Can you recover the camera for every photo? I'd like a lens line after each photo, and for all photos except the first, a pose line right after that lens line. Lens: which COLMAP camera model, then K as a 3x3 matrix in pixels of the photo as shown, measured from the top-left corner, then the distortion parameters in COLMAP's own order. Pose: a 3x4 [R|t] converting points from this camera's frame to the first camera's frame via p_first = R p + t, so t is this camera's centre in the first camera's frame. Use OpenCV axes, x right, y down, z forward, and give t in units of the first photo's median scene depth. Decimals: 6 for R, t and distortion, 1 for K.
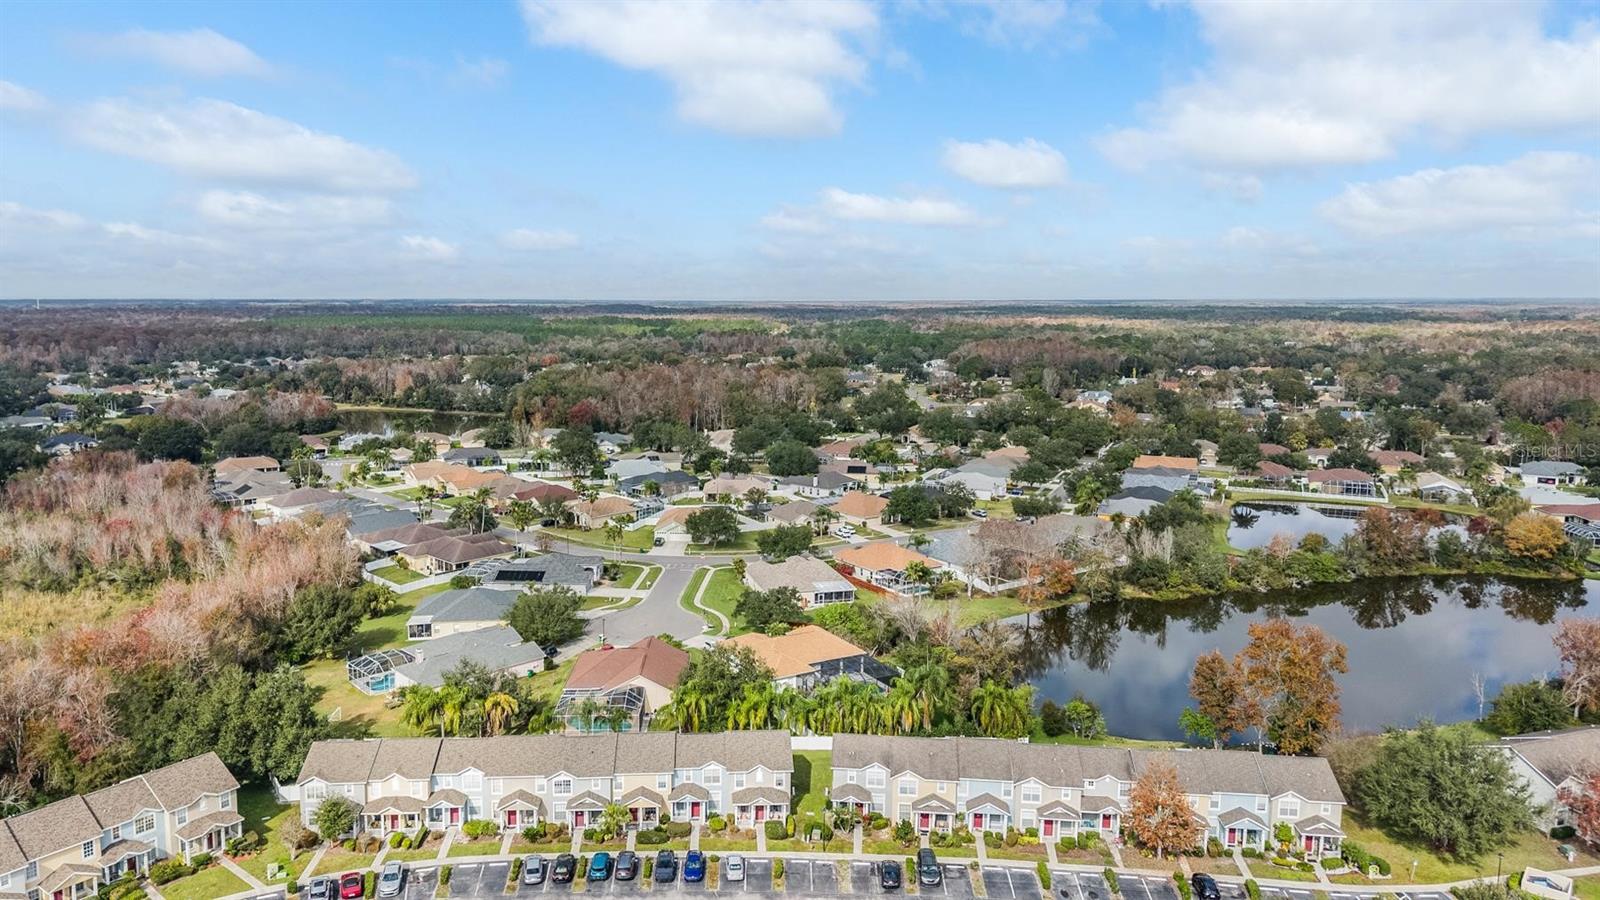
lens RADIAL K [[1088.4, 0, 791.1], [0, 1088.4, 448.8], [0, 0, 1]] dist [0.066414, -0.070343]
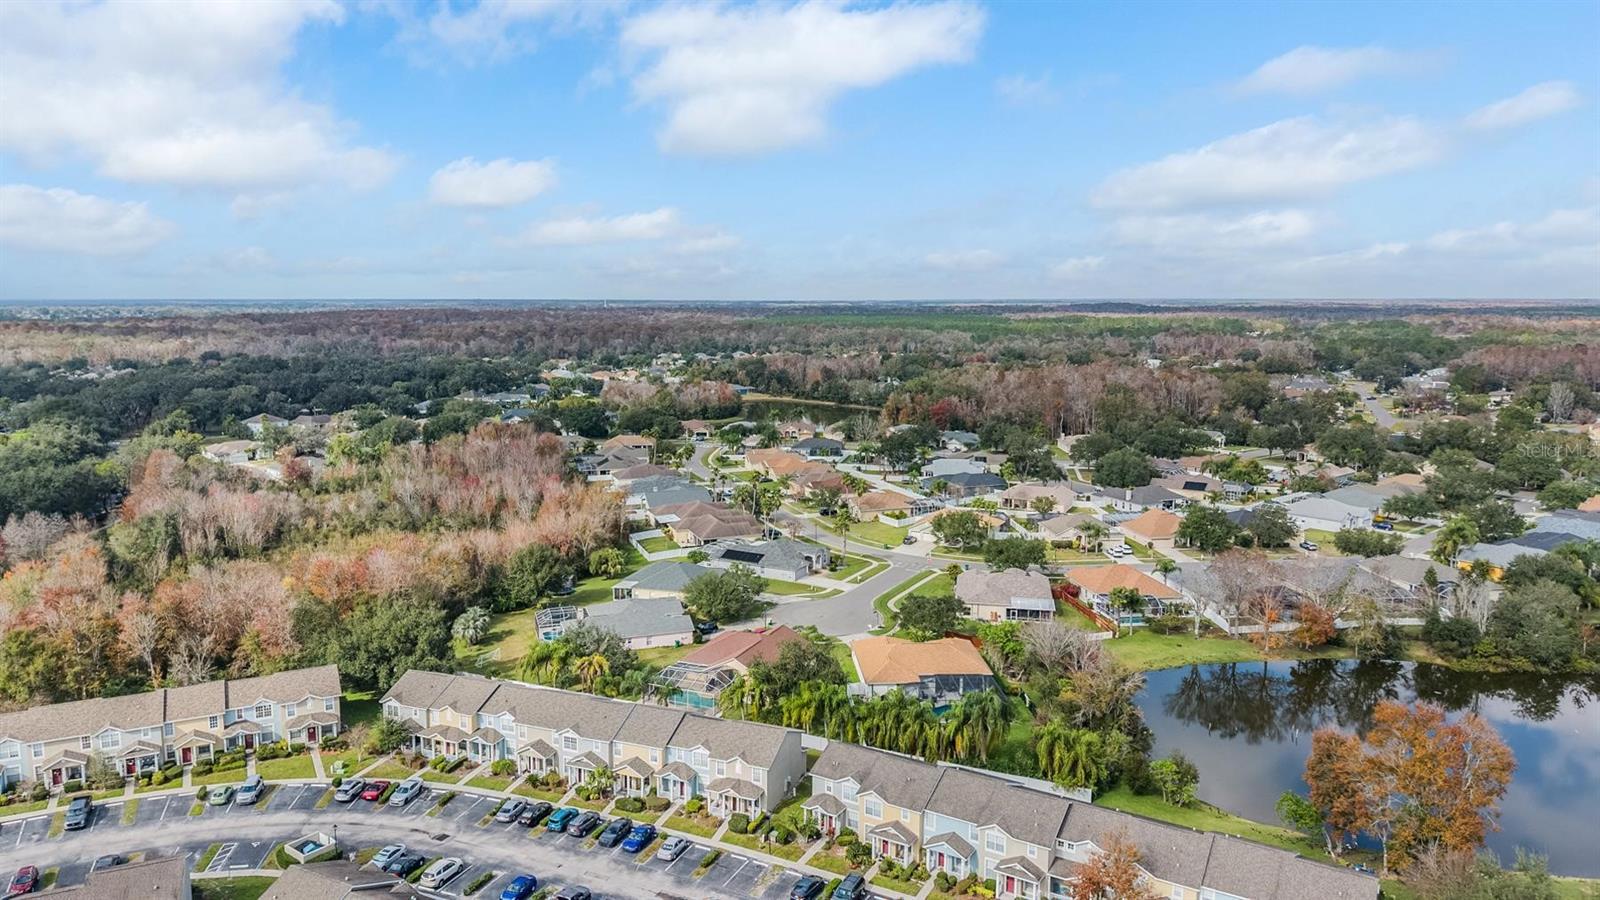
lens RADIAL K [[1088.4, 0, 791.1], [0, 1088.4, 448.8], [0, 0, 1]] dist [0.066414, -0.070343]
pose [[0.900800, 0.059130, -0.430189, 0.430220], [-0.059260, 0.998157, 0.013110, -0.009757], [0.430171, 0.013683, 0.902644, 0.108383]]
